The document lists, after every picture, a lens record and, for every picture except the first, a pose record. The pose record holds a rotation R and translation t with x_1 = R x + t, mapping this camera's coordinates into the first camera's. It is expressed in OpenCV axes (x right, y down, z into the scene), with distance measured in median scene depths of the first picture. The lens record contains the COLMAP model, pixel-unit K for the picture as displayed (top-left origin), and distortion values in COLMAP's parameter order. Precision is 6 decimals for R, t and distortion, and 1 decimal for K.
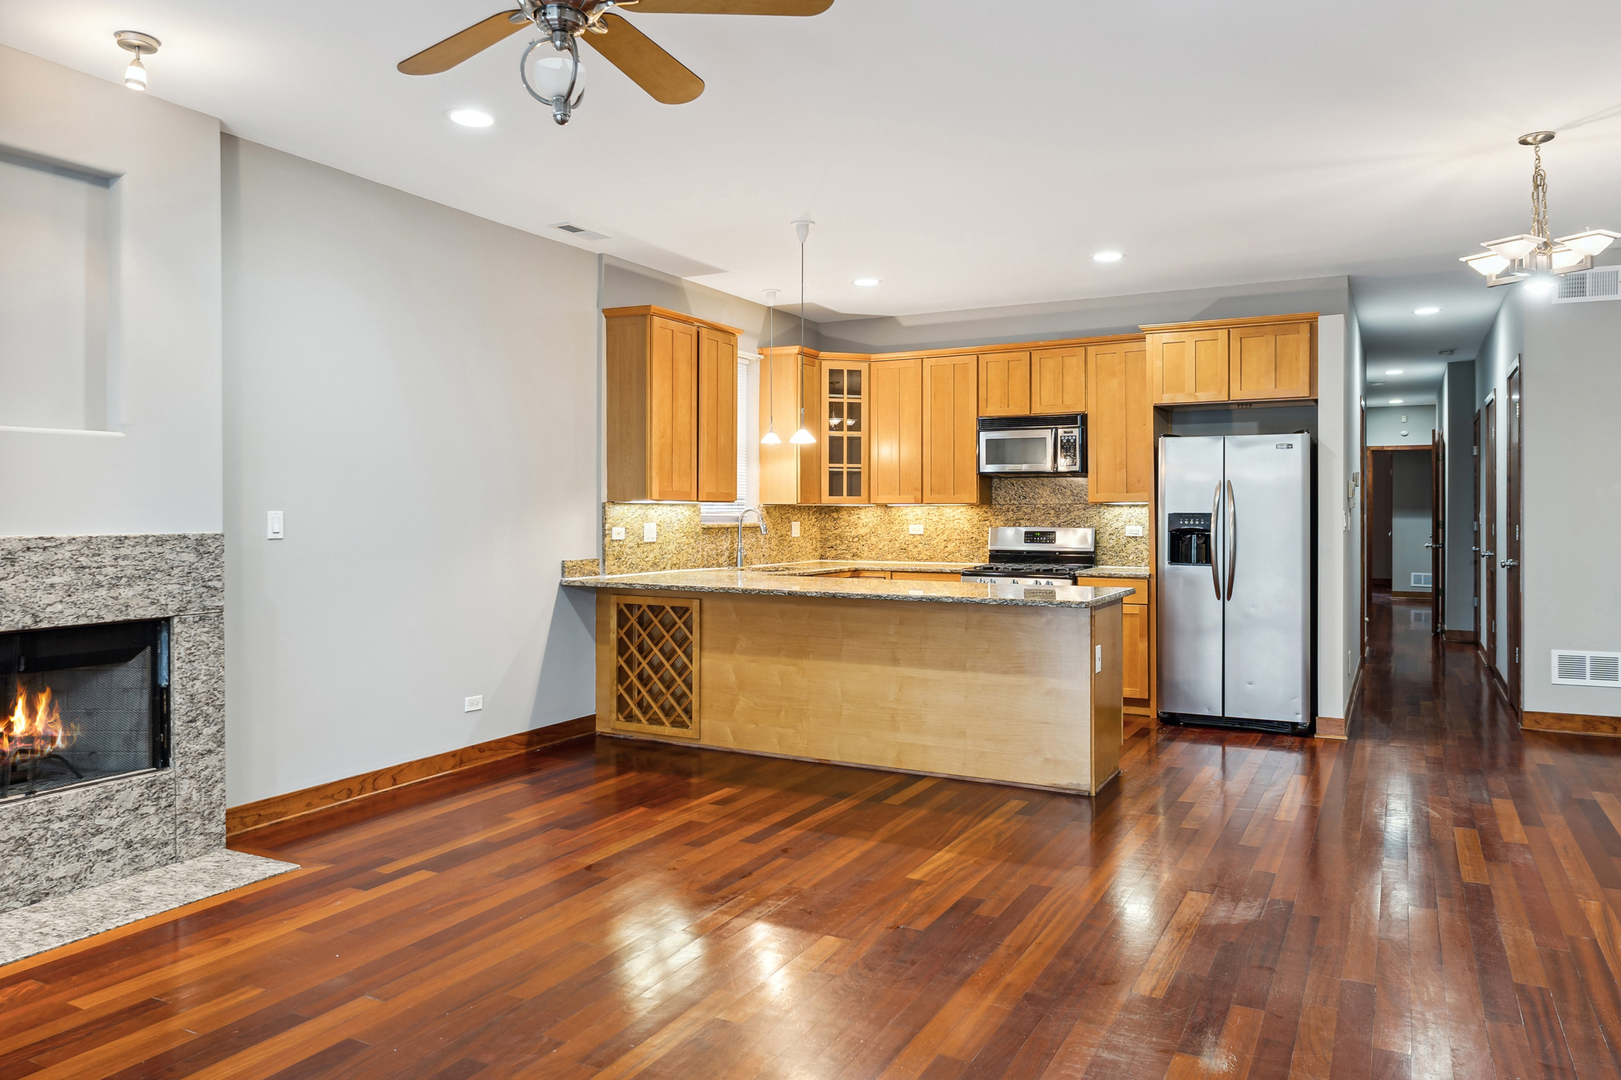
lens RADIAL K [[1096.6, 0, 814.5], [0, 1096.6, 525.7], [0, 0, 1]] dist [-0.006044, 0.001787]
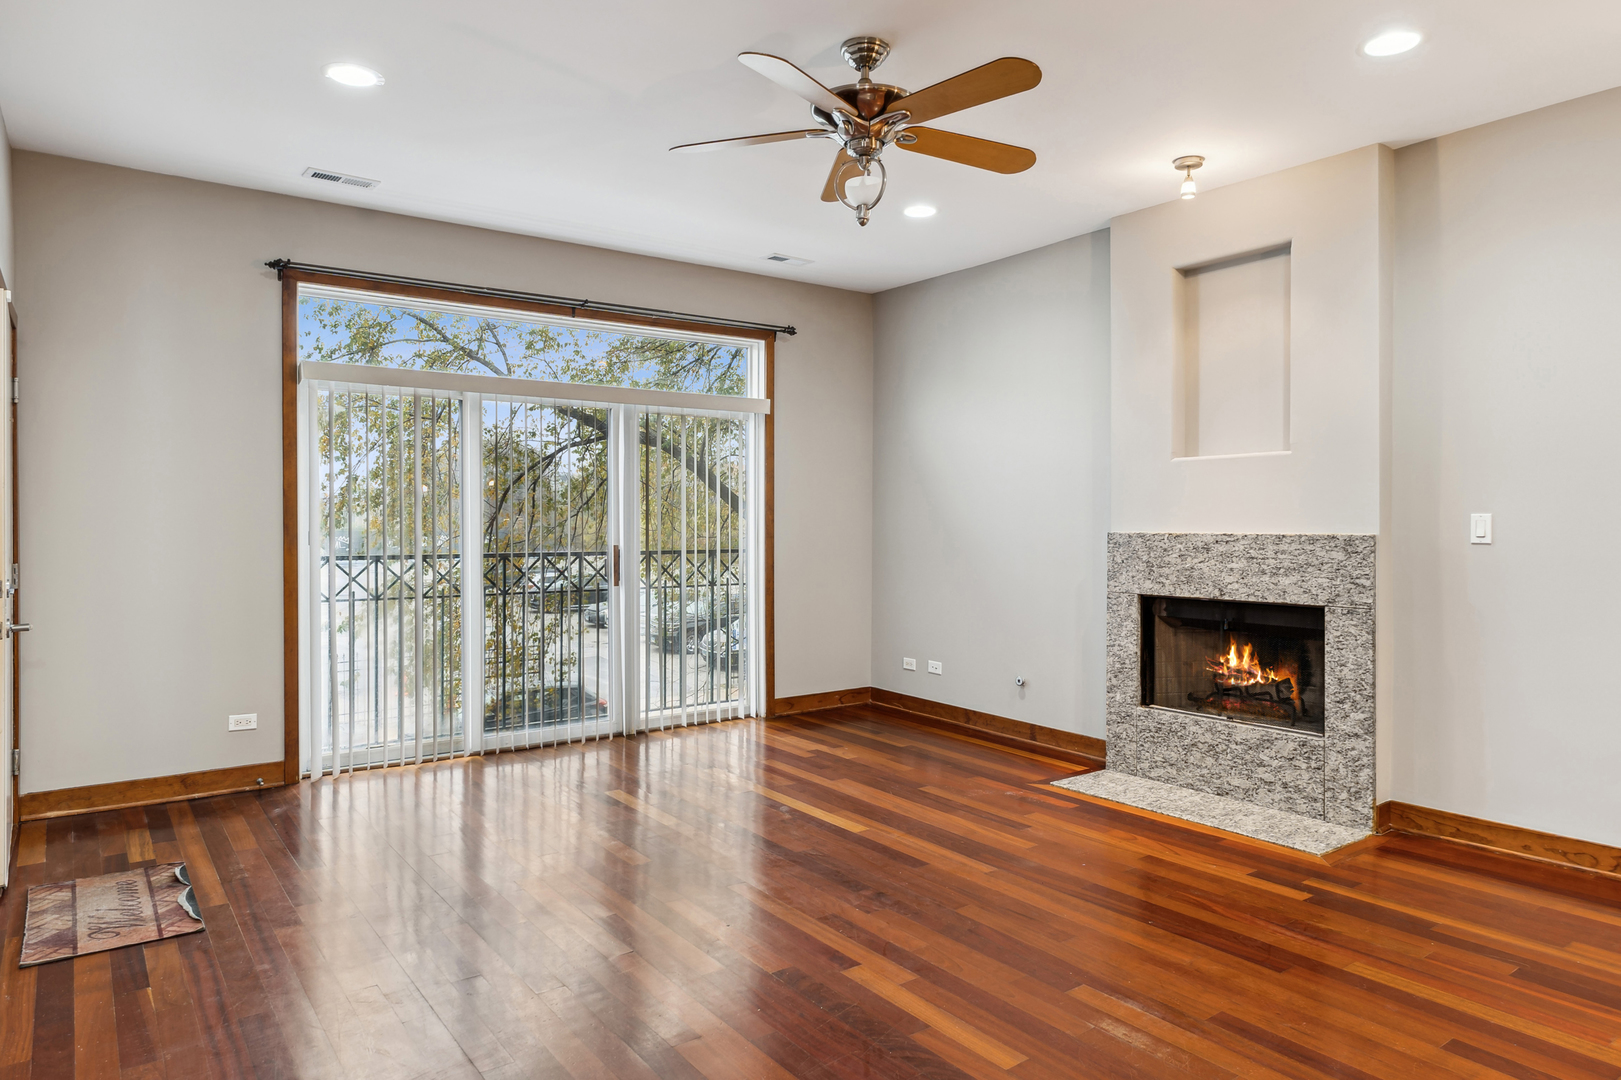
lens RADIAL K [[993.9, 0, 805.6], [0, 993.9, 537.6], [0, 0, 1]] dist [0.002618, -0.001003]
pose [[-0.433235, 0.019929, -0.901061, 0.570959], [-0.007572, 0.999640, 0.025751, -0.011466], [0.901249, 0.017979, -0.432928, 0.929831]]
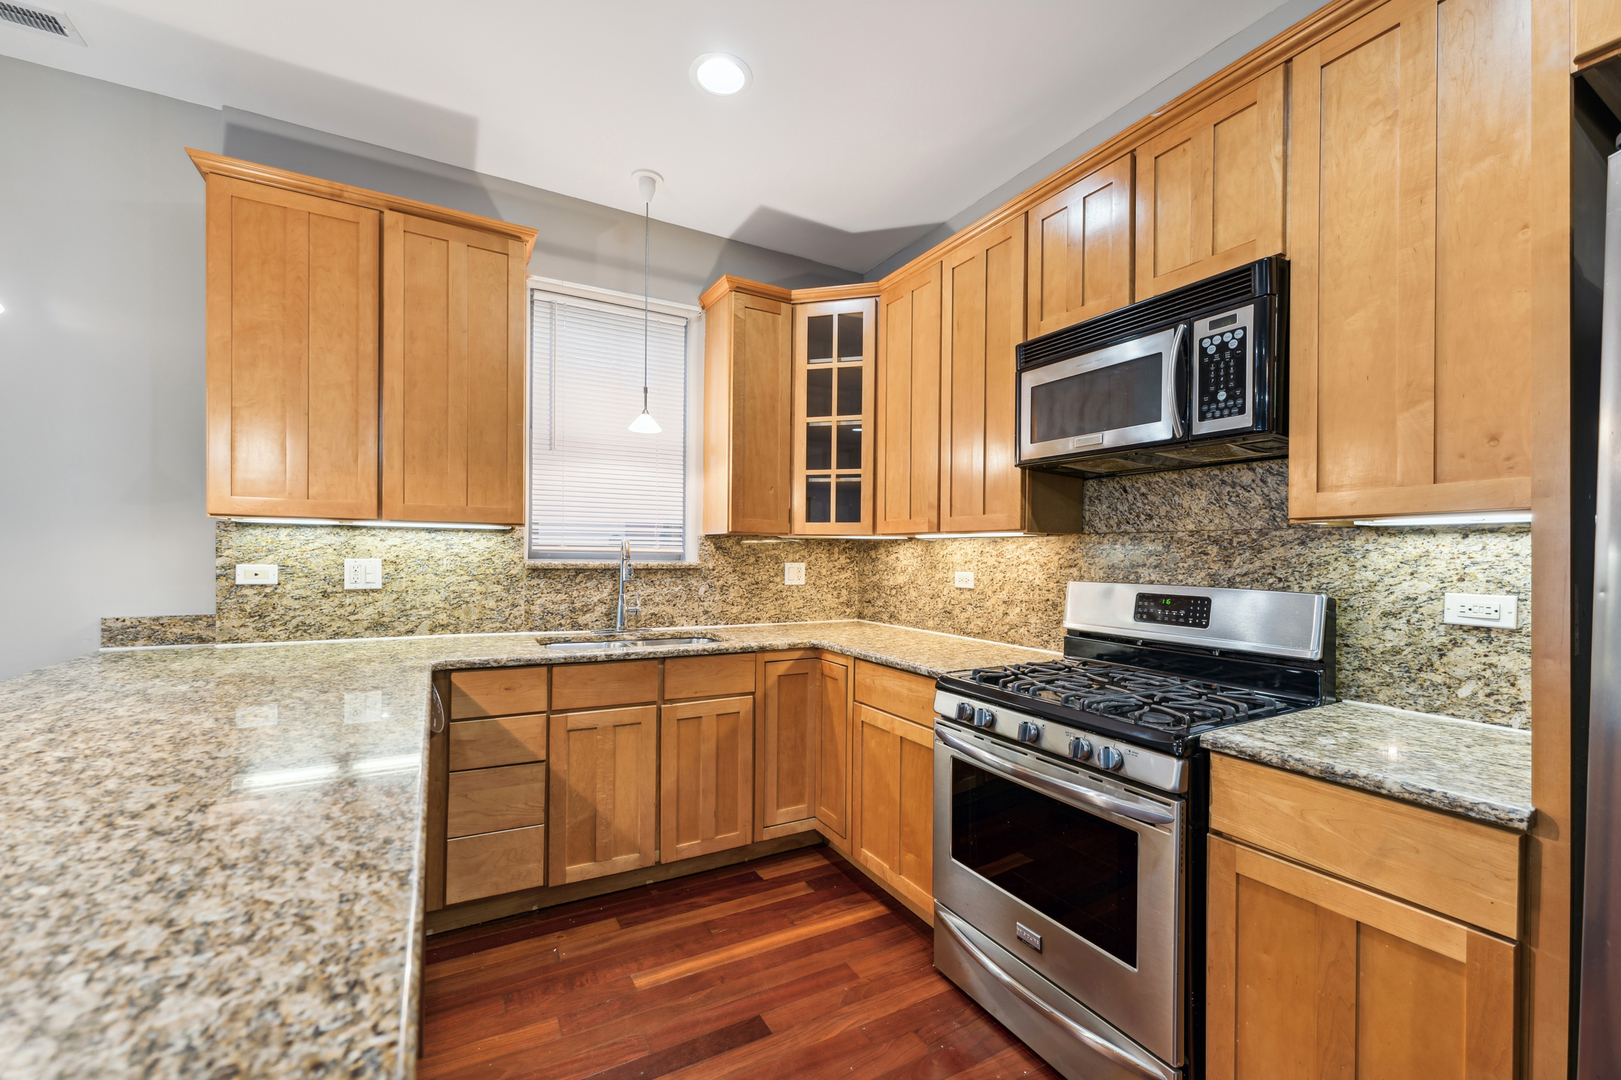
lens RADIAL K [[650.4, 0, 813.1], [0, 650.4, 563.6], [0, 0, 1]] dist [0.001778, 0.000133]
pose [[0.839883, 0.018882, -0.542438, 0.423135], [-0.019834, 0.999795, 0.004094, -0.009944], [0.542404, 0.007320, 0.840086, 1.347904]]
